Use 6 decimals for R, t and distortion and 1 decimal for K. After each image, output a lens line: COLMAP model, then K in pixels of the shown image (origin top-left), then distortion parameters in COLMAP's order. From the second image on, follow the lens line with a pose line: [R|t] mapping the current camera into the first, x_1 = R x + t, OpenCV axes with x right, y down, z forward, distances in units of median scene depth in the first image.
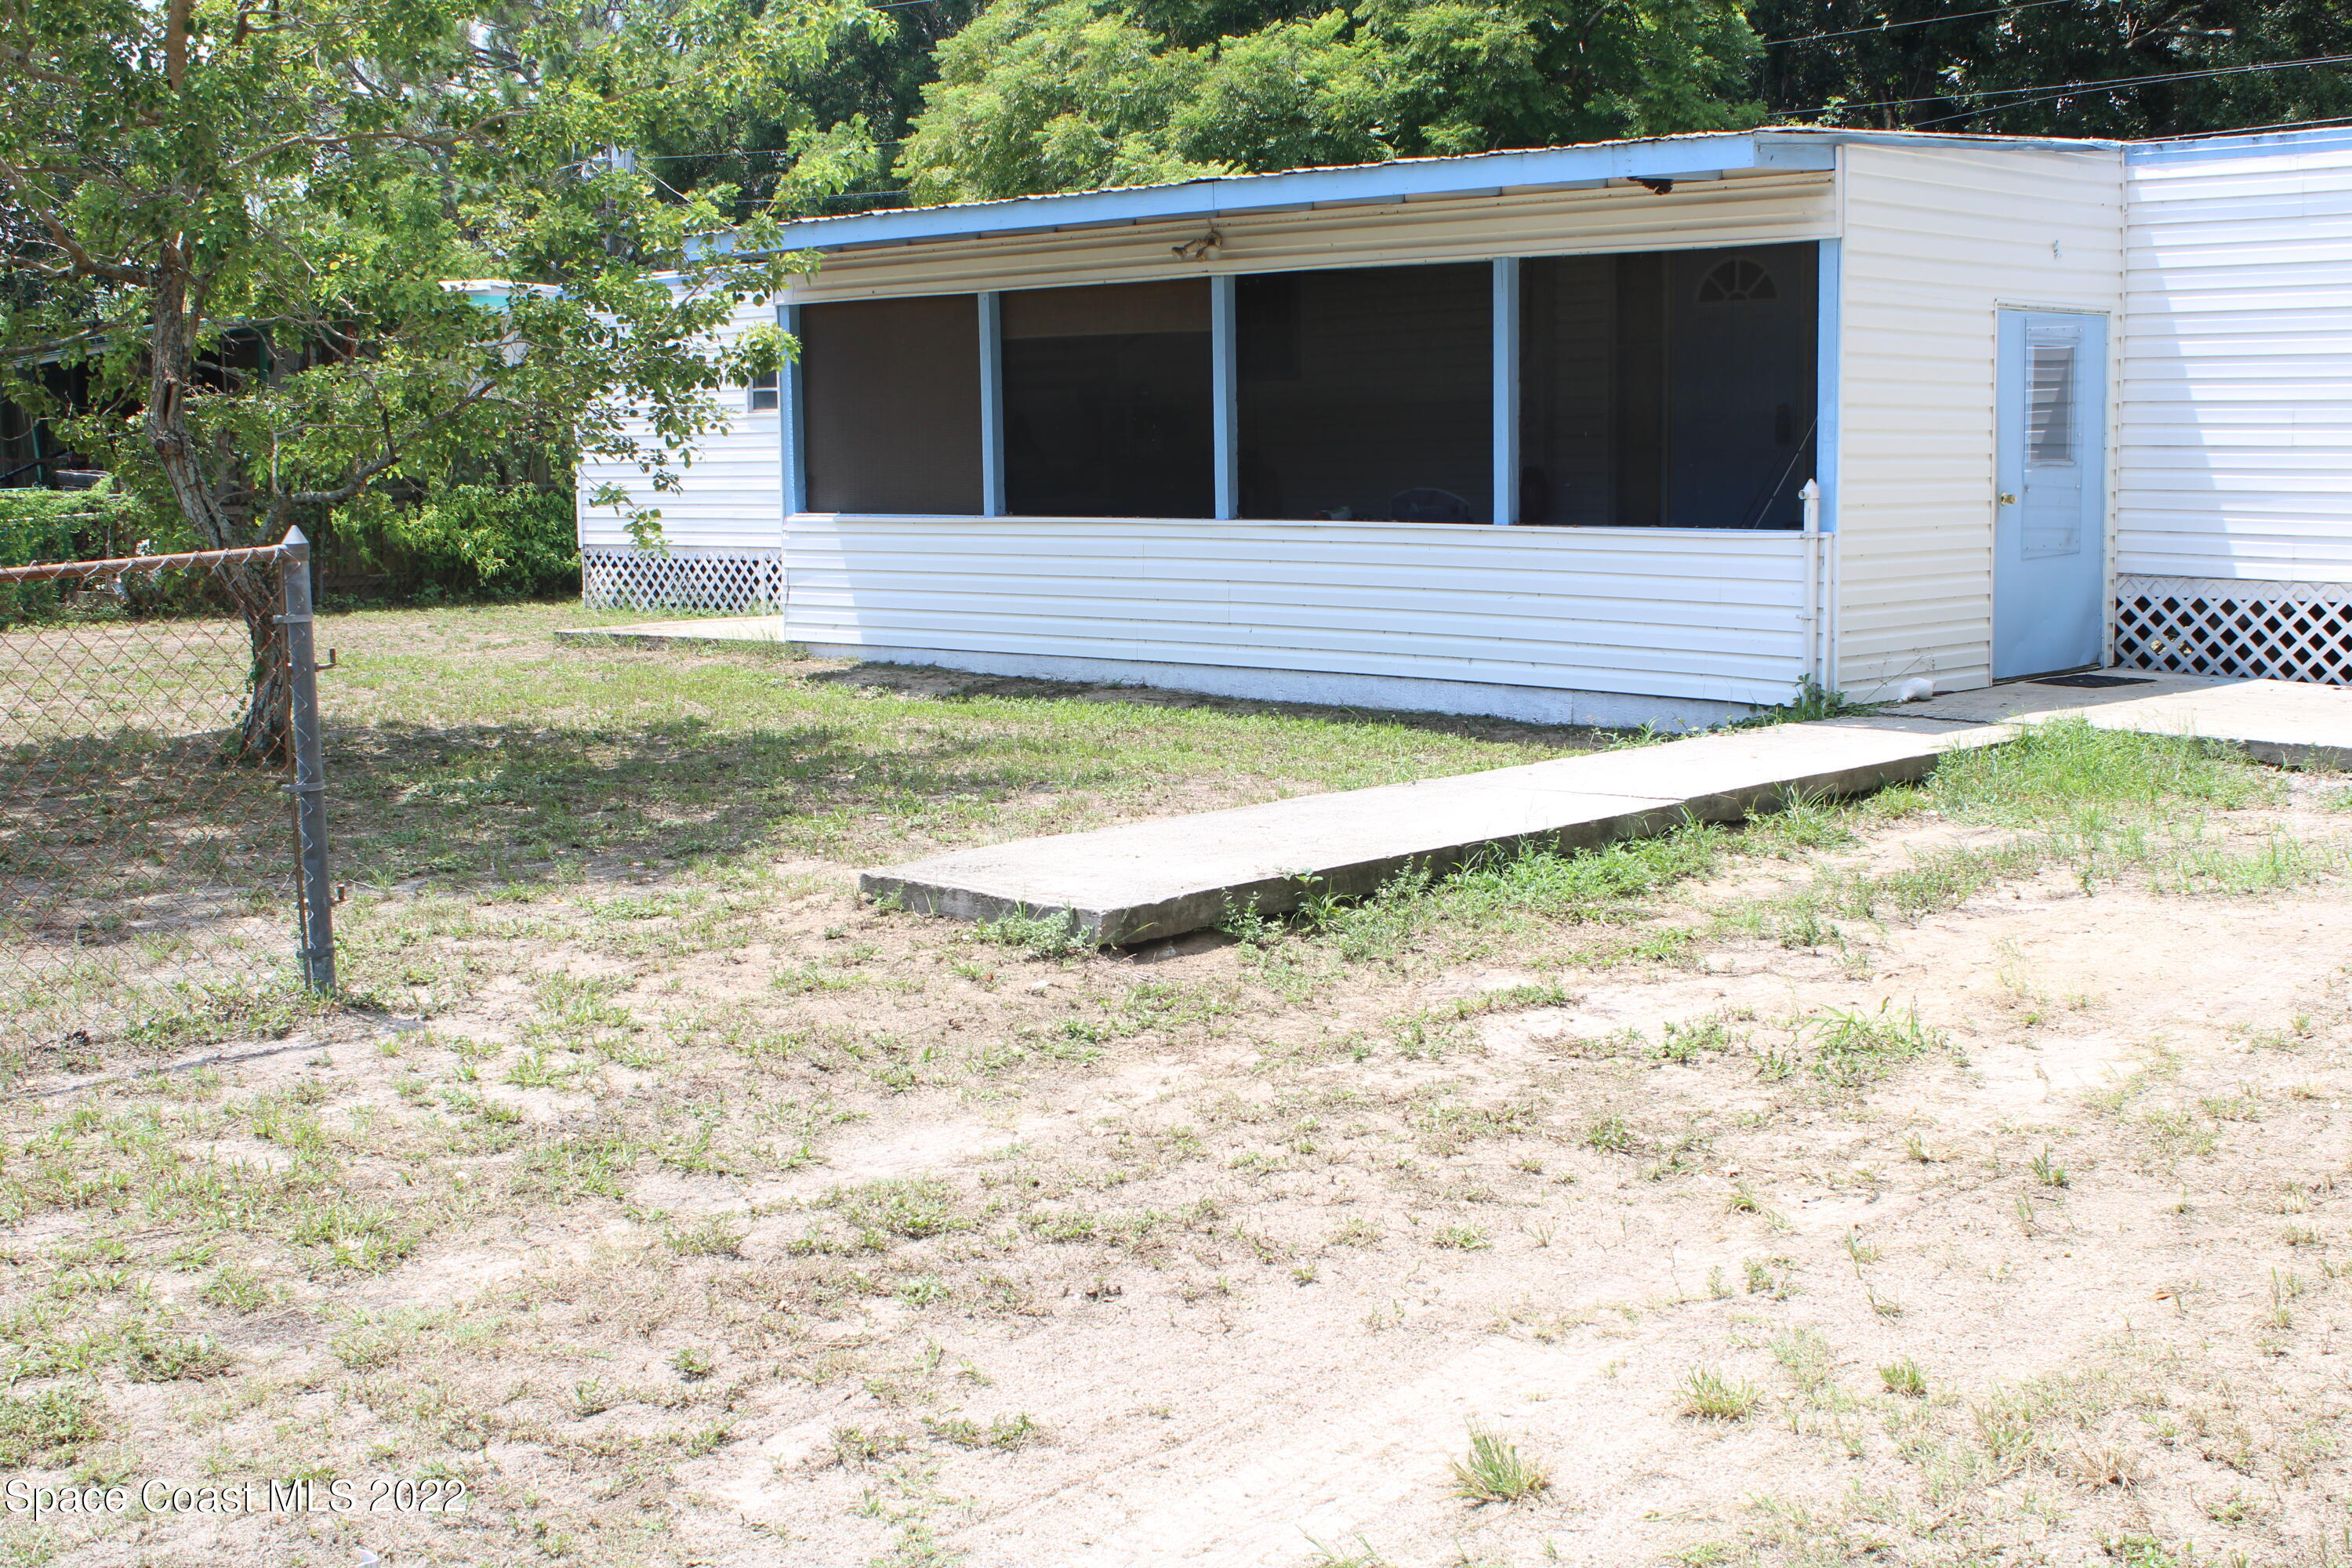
lens RADIAL K [[2770.7, 0, 1176.0], [0, 2770.7, 784.0], [0, 0, 1]] dist [-0.064587, 0.000489]
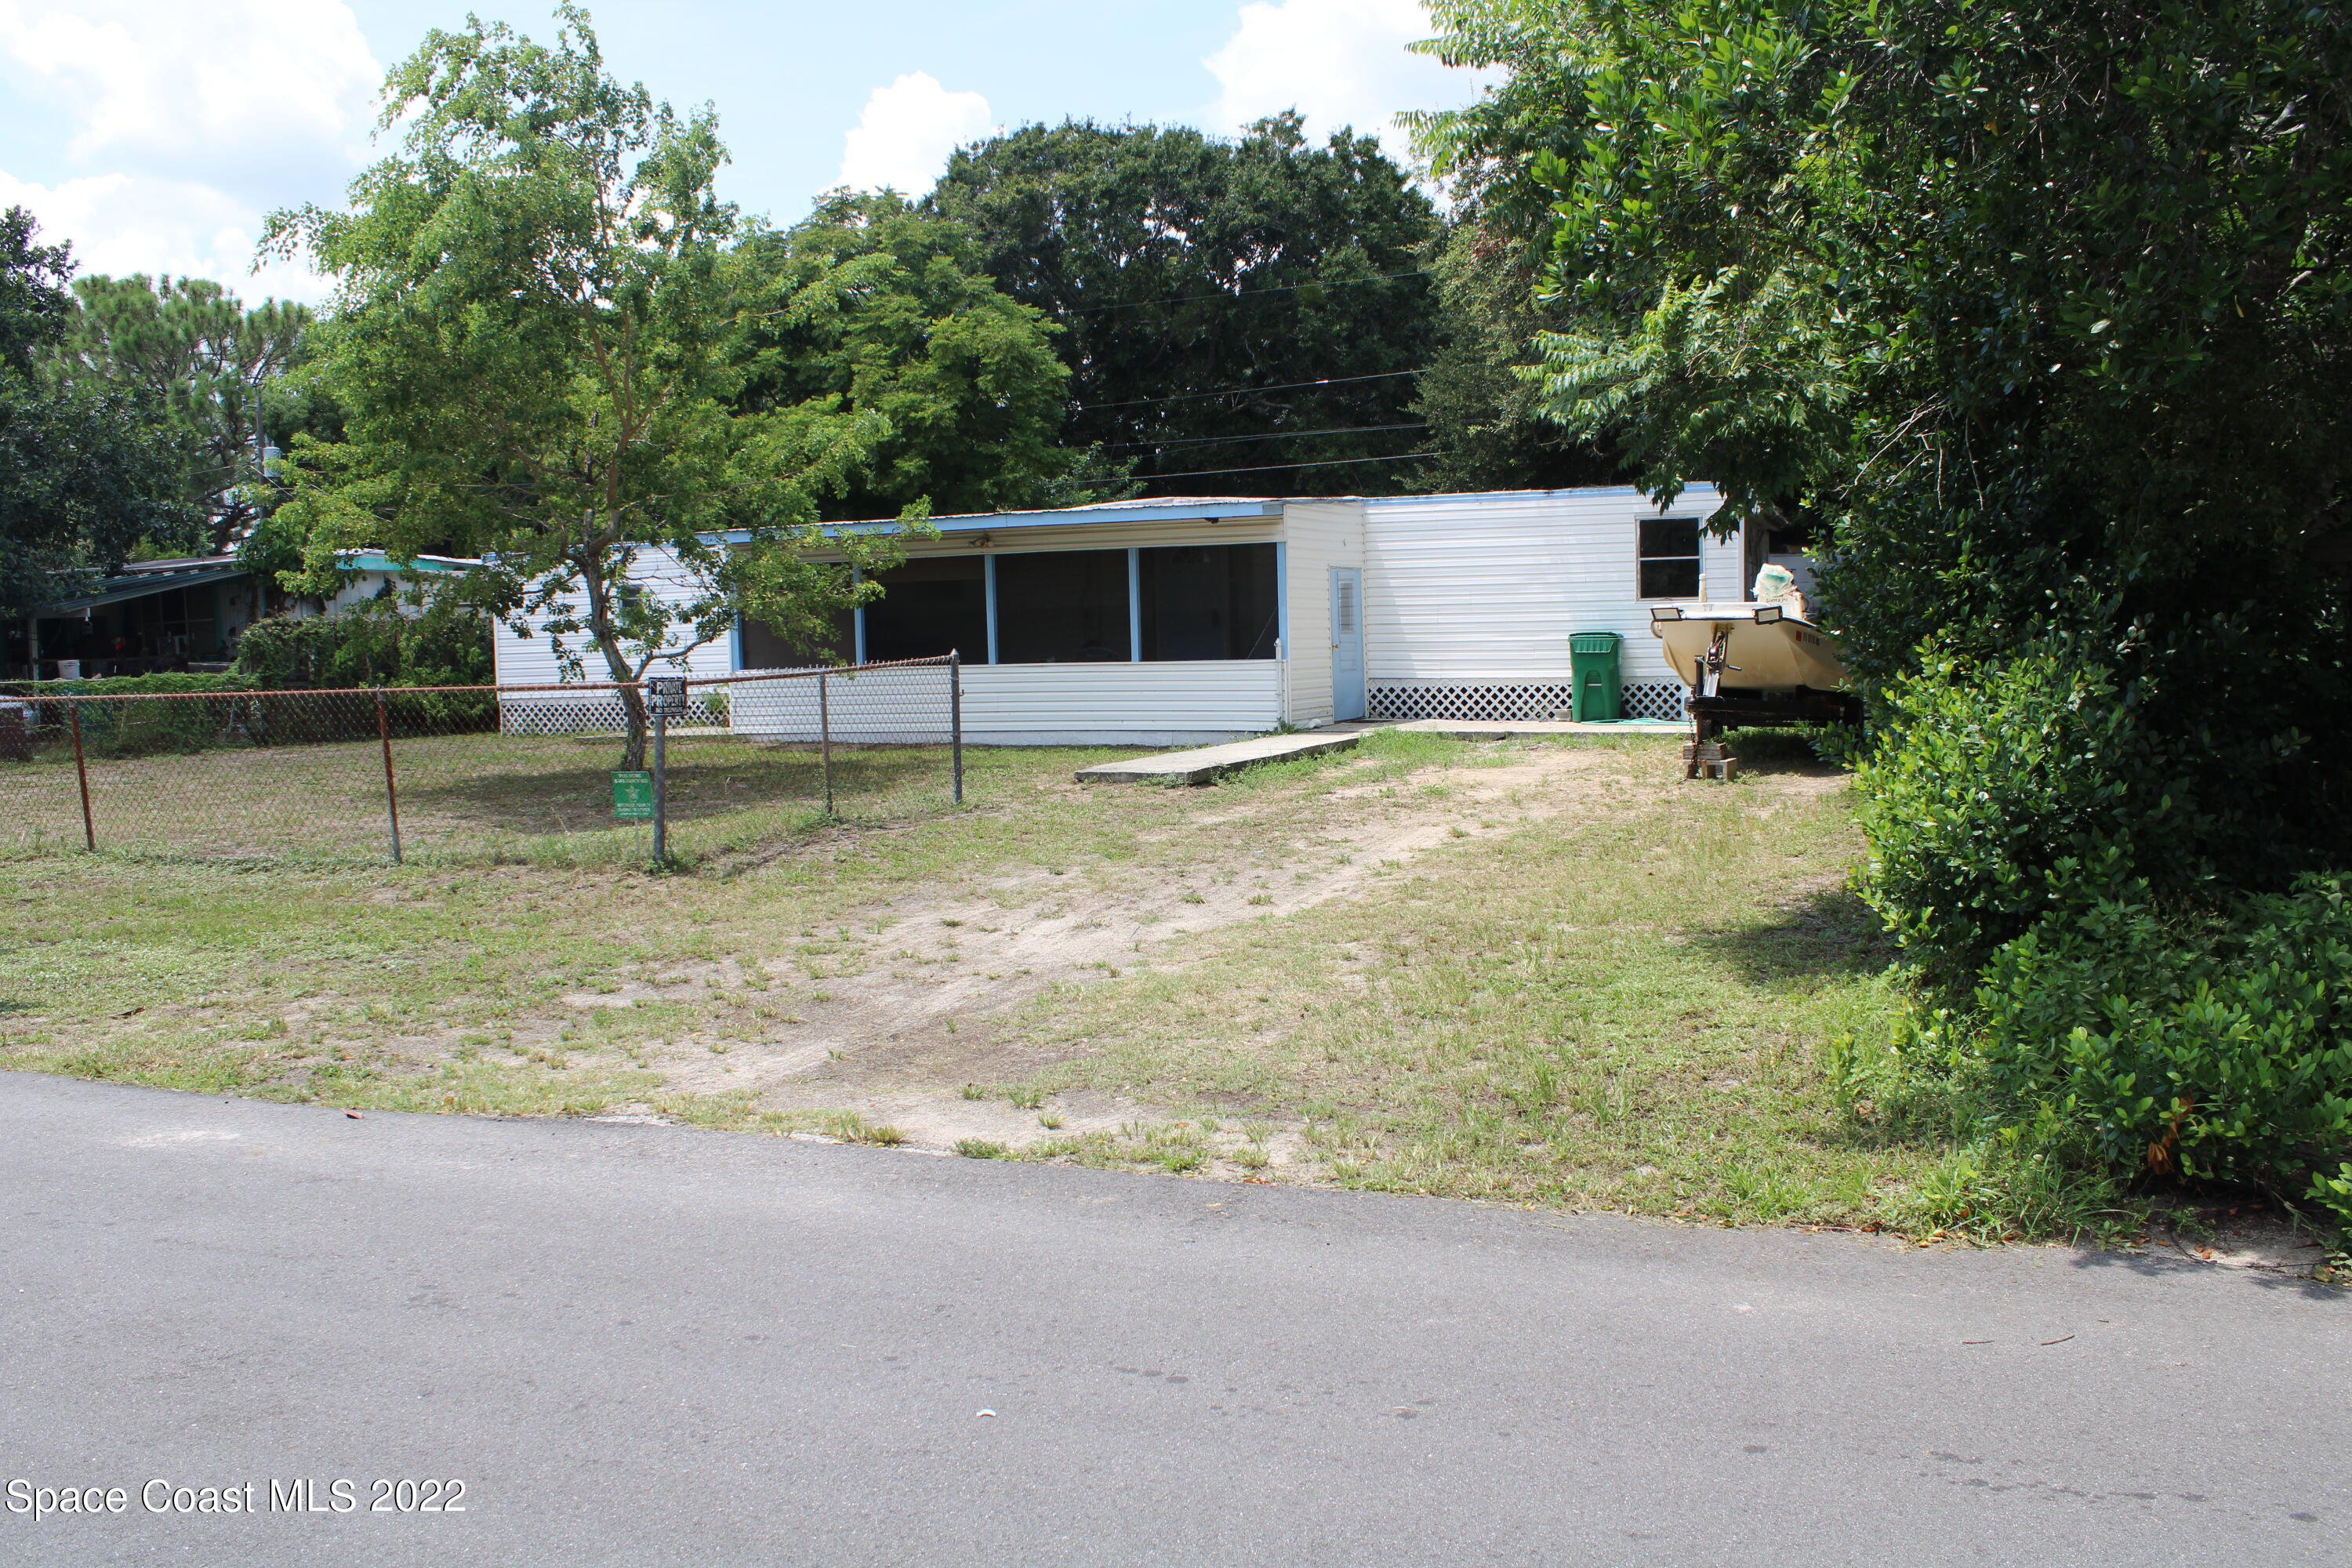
lens RADIAL K [[1954.5, 0, 1182.1], [0, 1954.5, 804.0], [0, 0, 1]] dist [-0.167248, 0.144375]
pose [[0.939282, -0.044415, 0.340259, -0.407297], [0.058088, 0.997858, -0.030100, 0.077031], [-0.338193, 0.048037, 0.939850, -0.546339]]
